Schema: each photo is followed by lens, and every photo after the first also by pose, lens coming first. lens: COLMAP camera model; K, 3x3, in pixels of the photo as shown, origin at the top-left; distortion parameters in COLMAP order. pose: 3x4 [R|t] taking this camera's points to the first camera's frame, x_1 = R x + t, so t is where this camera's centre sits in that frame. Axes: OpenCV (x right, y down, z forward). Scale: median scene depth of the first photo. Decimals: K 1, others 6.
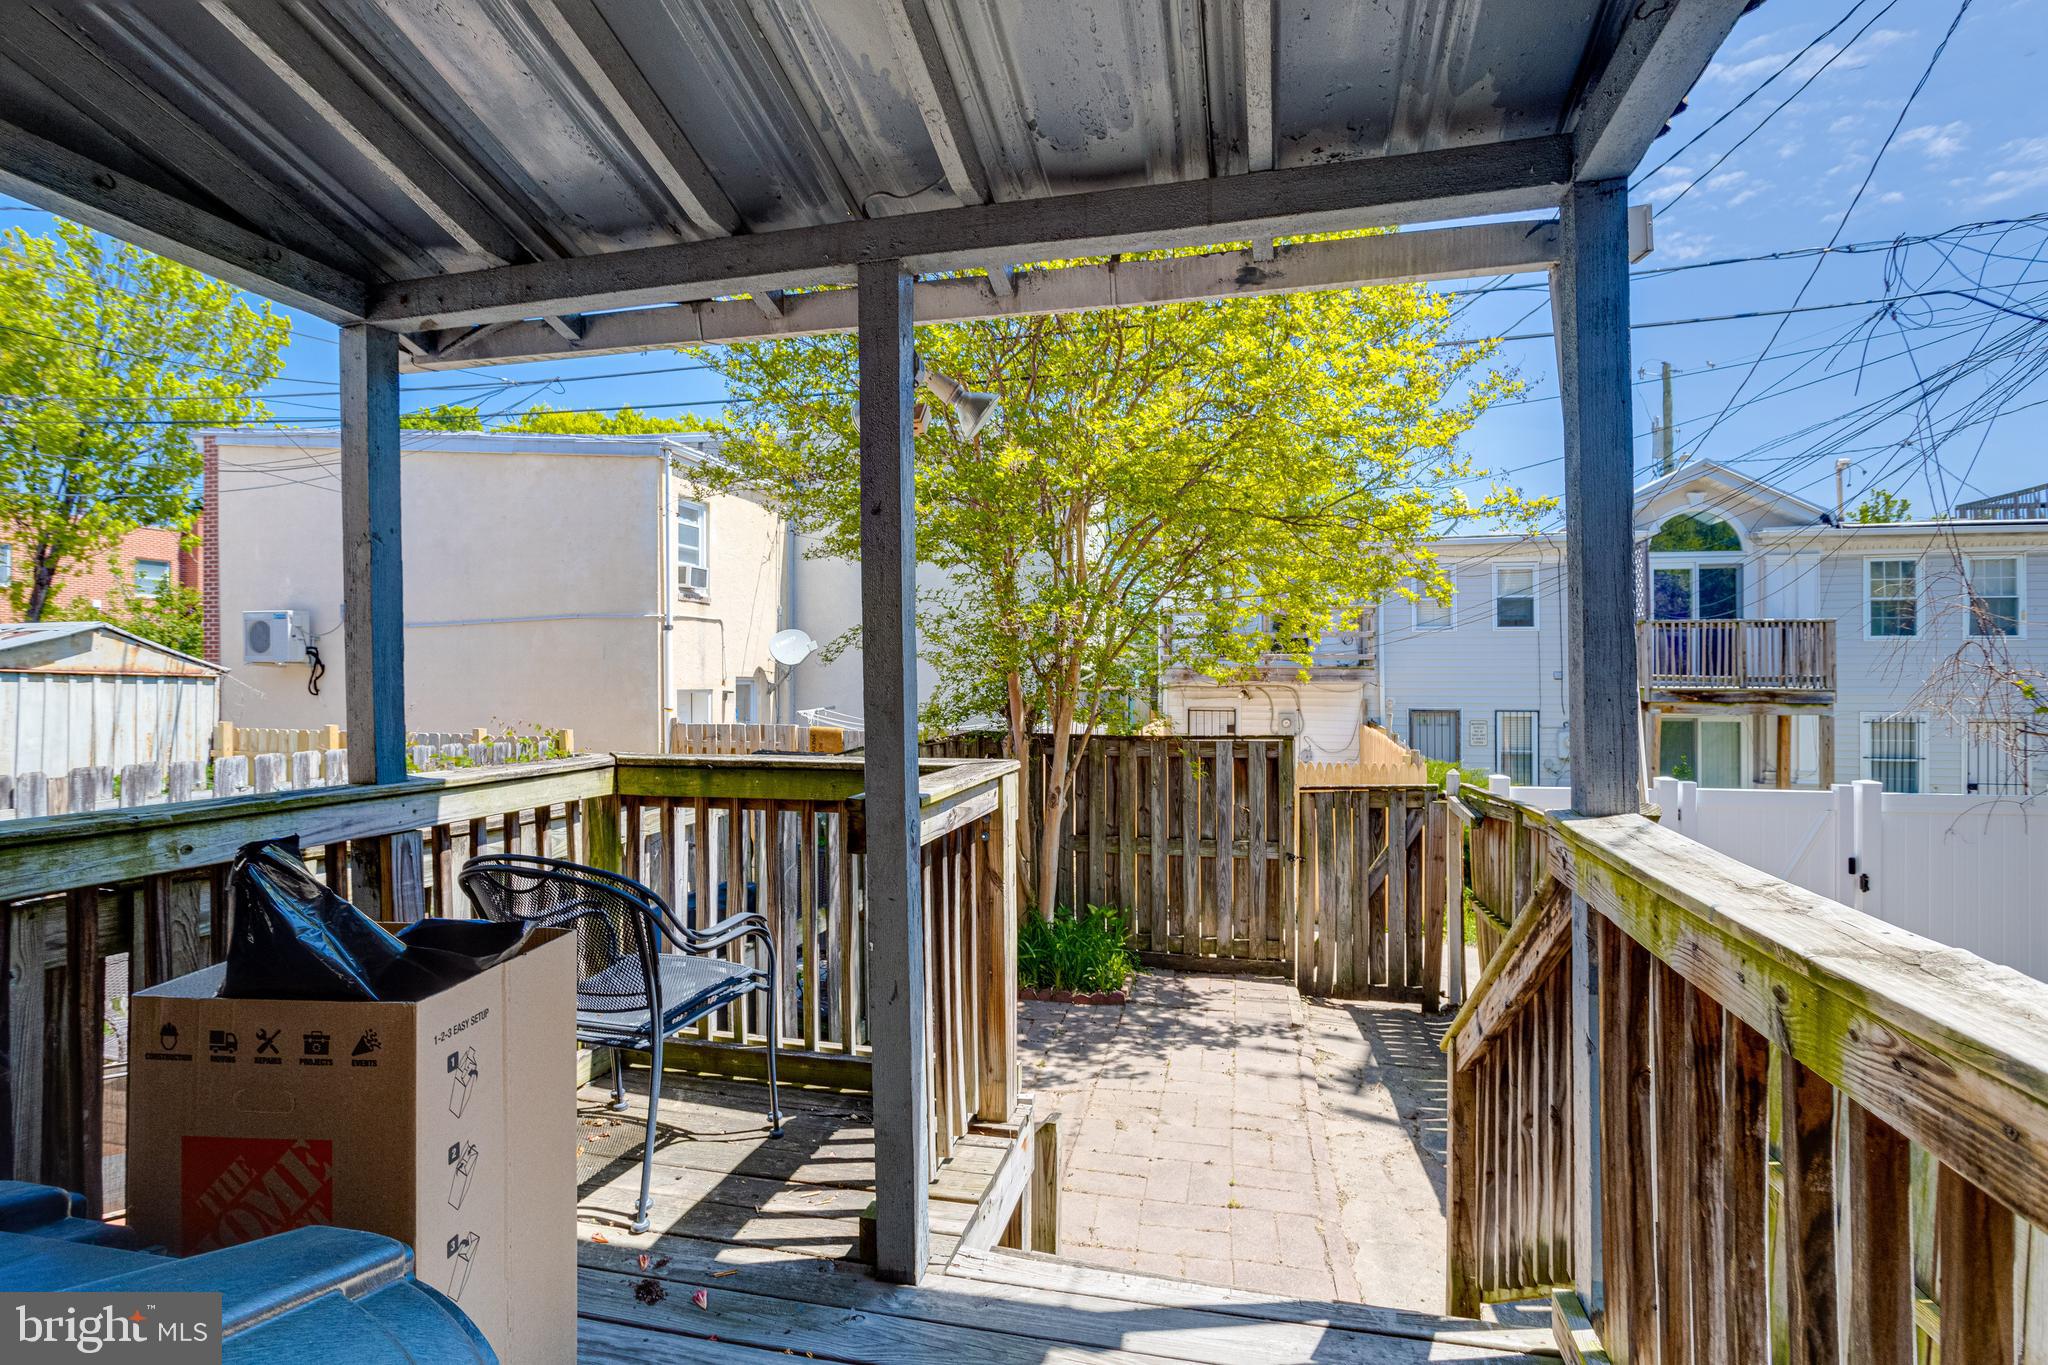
lens RADIAL K [[982.4, 0, 1029.7], [0, 982.4, 687.4], [0, 0, 1]] dist [-0.046857, 0.026503]
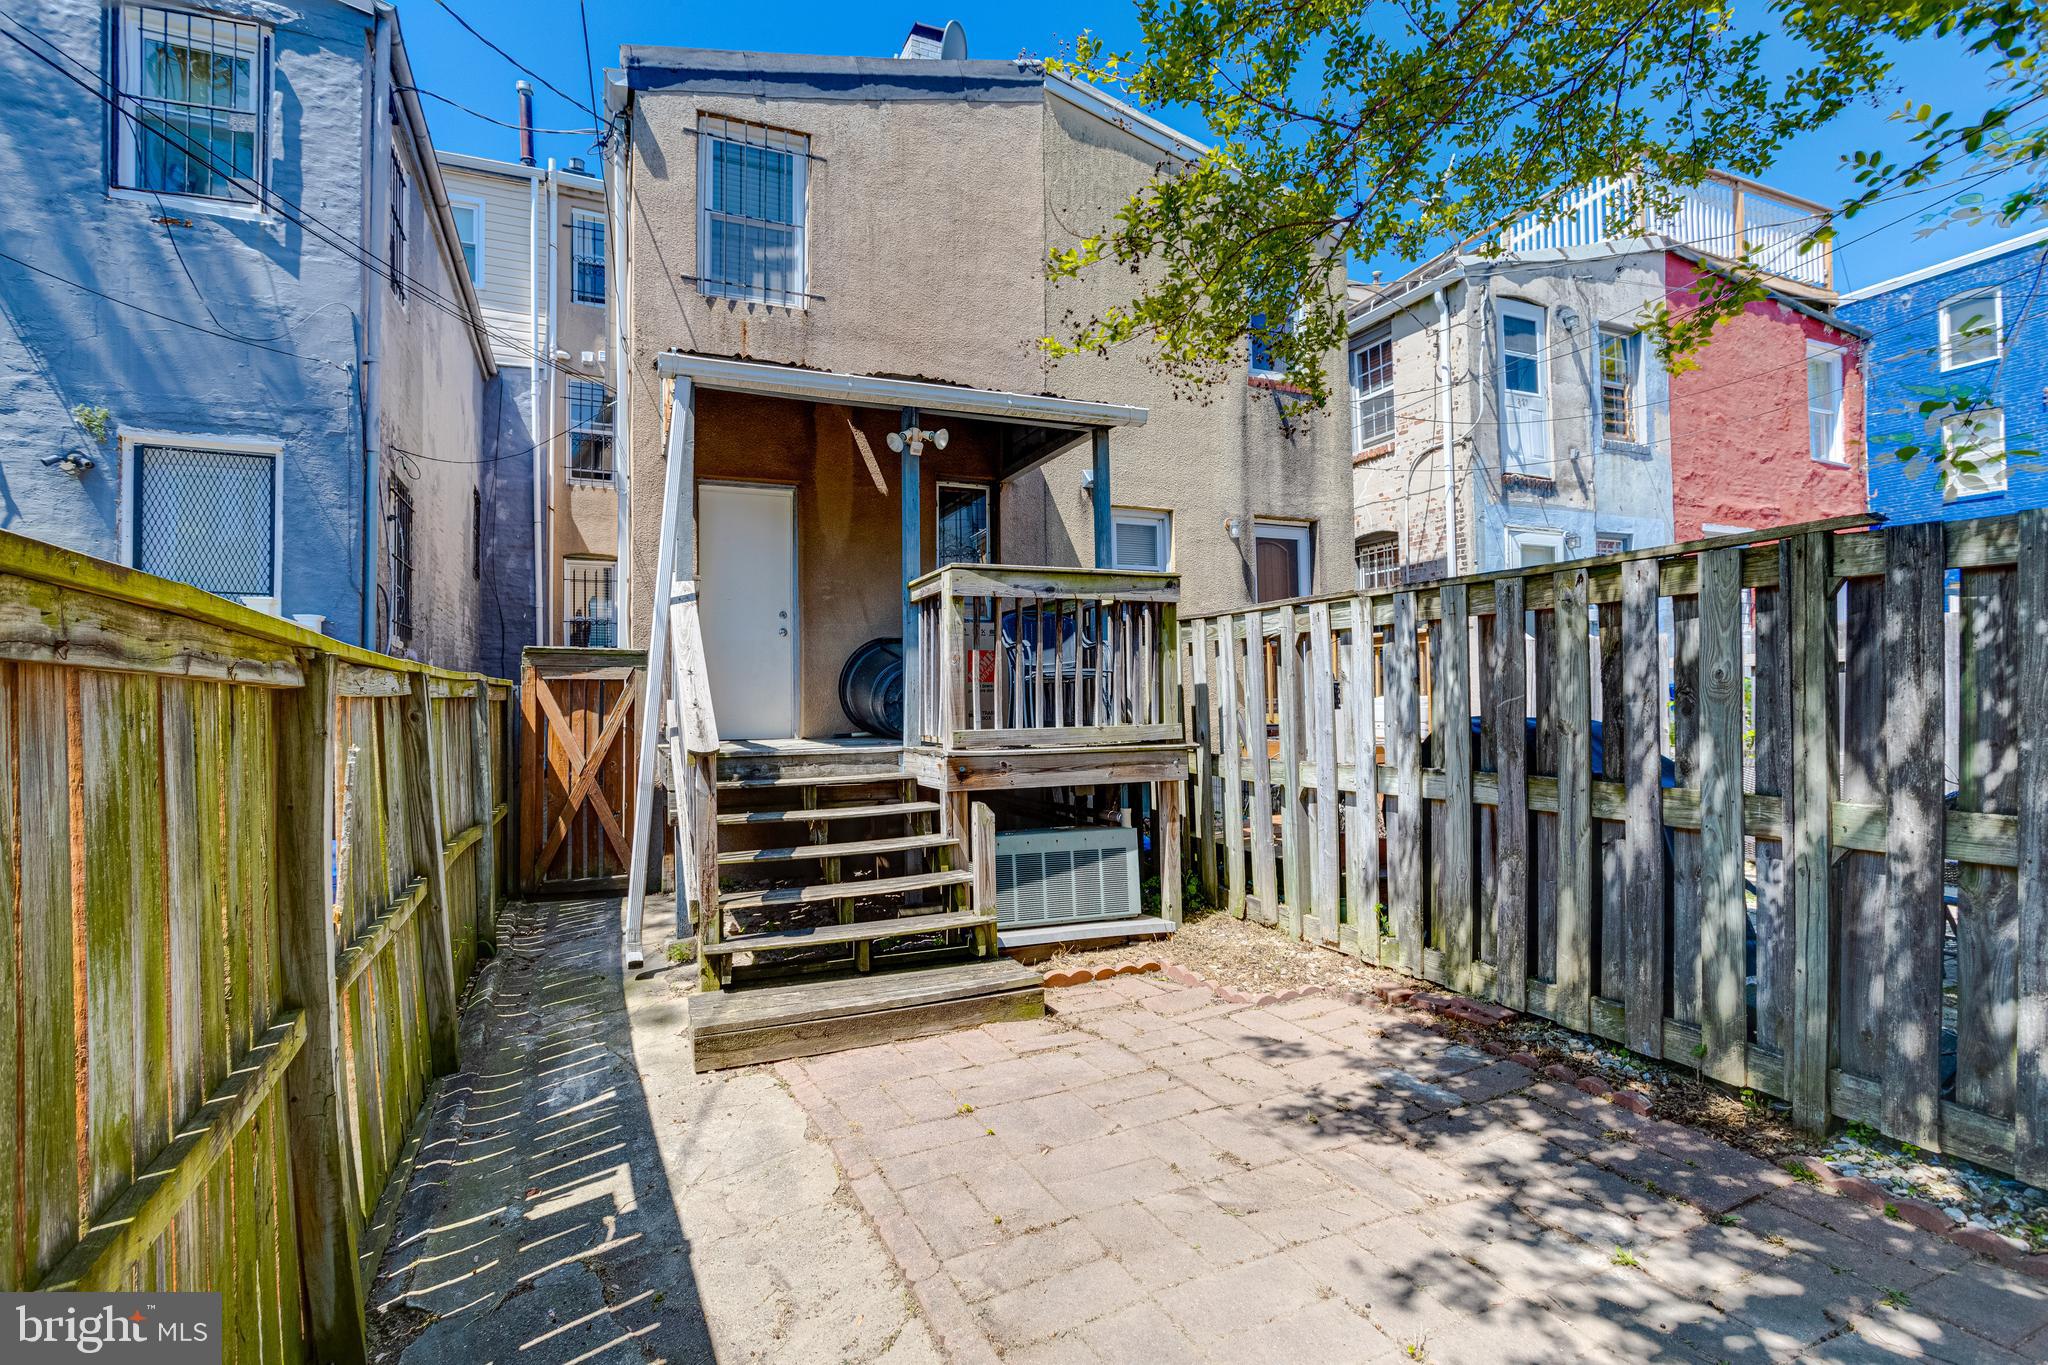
lens RADIAL K [[982.4, 0, 1029.7], [0, 982.4, 687.4], [0, 0, 1]] dist [-0.046857, 0.026503]
pose [[-0.794196, 0.009053, -0.607594, 0.358226], [0.015196, 0.999872, -0.004966, 0.115872], [0.607472, -0.013177, -0.794232, 0.930906]]
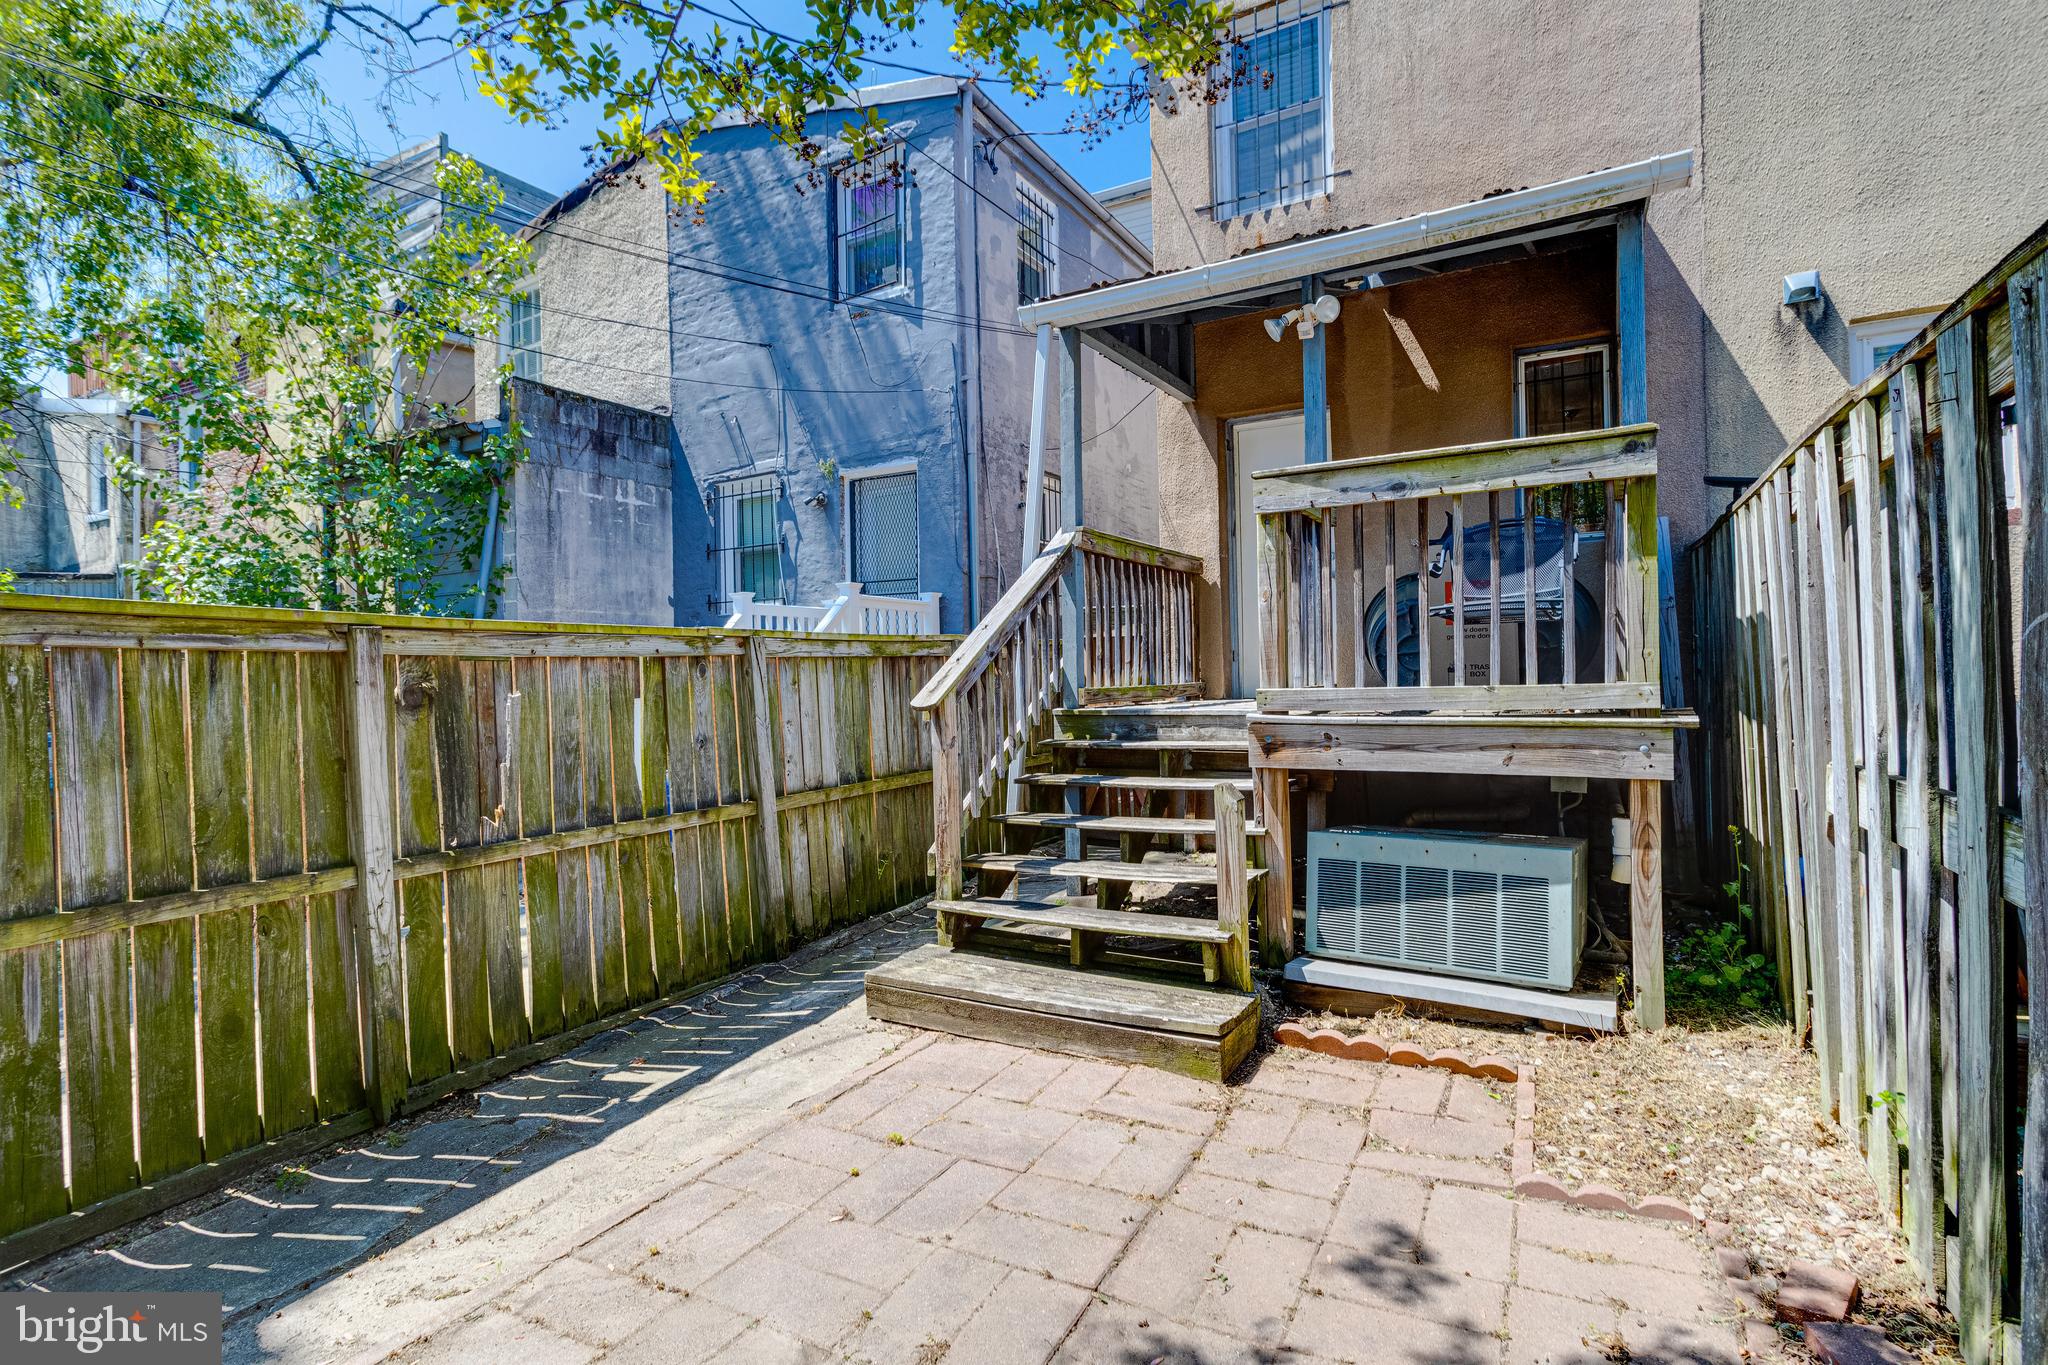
lens RADIAL K [[982.4, 0, 1029.7], [0, 982.4, 687.4], [0, 0, 1]] dist [-0.046857, 0.026503]
pose [[-0.959193, 0.023200, 0.281798, -0.035492], [0.028731, 0.999467, 0.015513, 0.128687], [-0.281288, 0.022977, -0.959348, 0.896616]]
